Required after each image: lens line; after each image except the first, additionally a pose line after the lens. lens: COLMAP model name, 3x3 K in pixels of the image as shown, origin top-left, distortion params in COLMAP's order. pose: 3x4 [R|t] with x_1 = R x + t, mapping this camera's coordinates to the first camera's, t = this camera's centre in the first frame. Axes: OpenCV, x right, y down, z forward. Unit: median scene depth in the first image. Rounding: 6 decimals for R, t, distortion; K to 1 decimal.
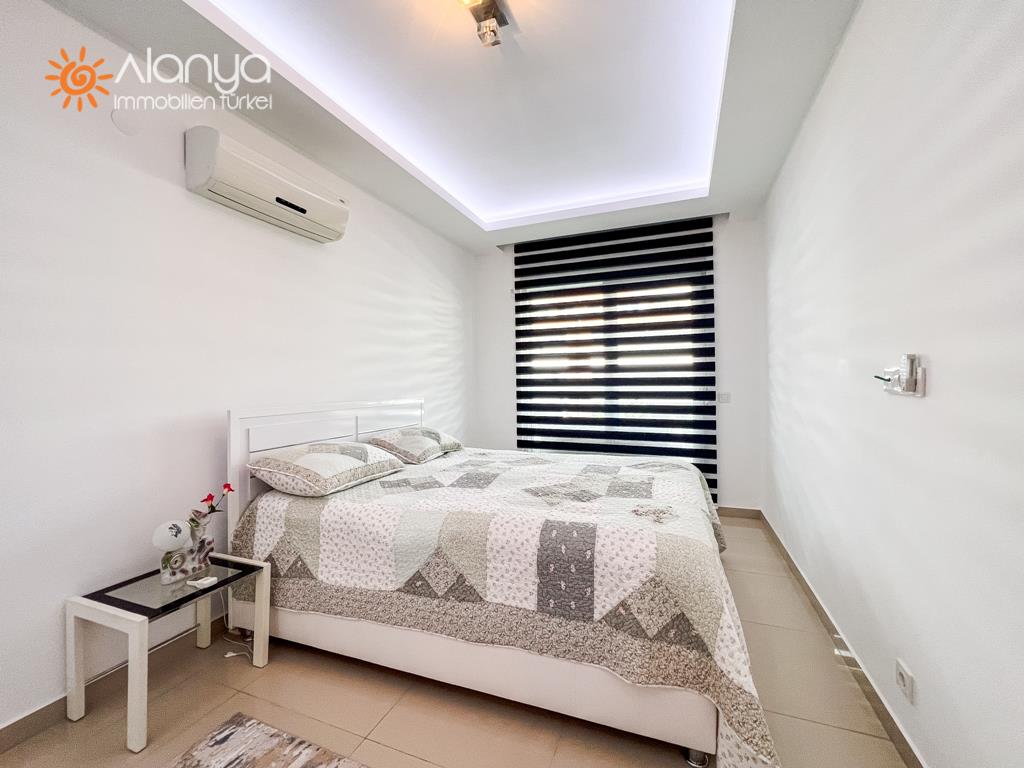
lens RADIAL K [[420.9, 0, 515.0], [0, 420.9, 382.7], [0, 0, 1]] dist [-0.000040, 0.000327]
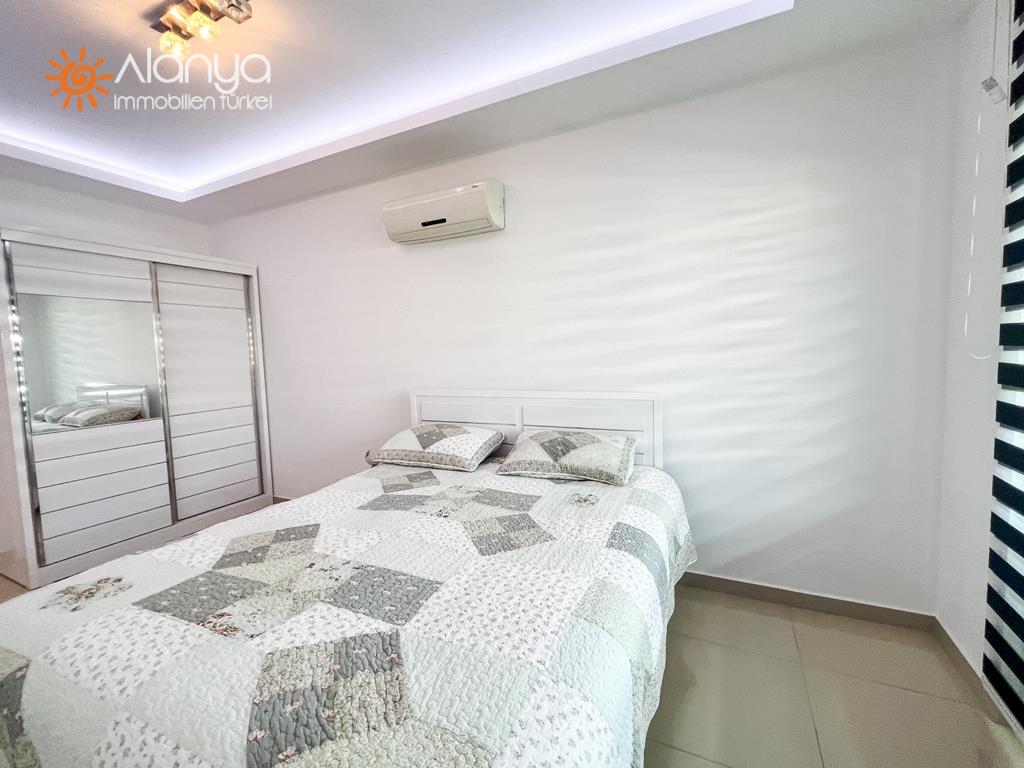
lens RADIAL K [[442.2, 0, 515.4], [0, 442.2, 381.6], [0, 0, 1]] dist [0.000570, -0.000330]
pose [[-0.085364, 0.083118, -0.992877, 0.531033], [0.028724, 0.996305, 0.080935, -0.048375], [0.995936, -0.021610, -0.087436, 0.967664]]
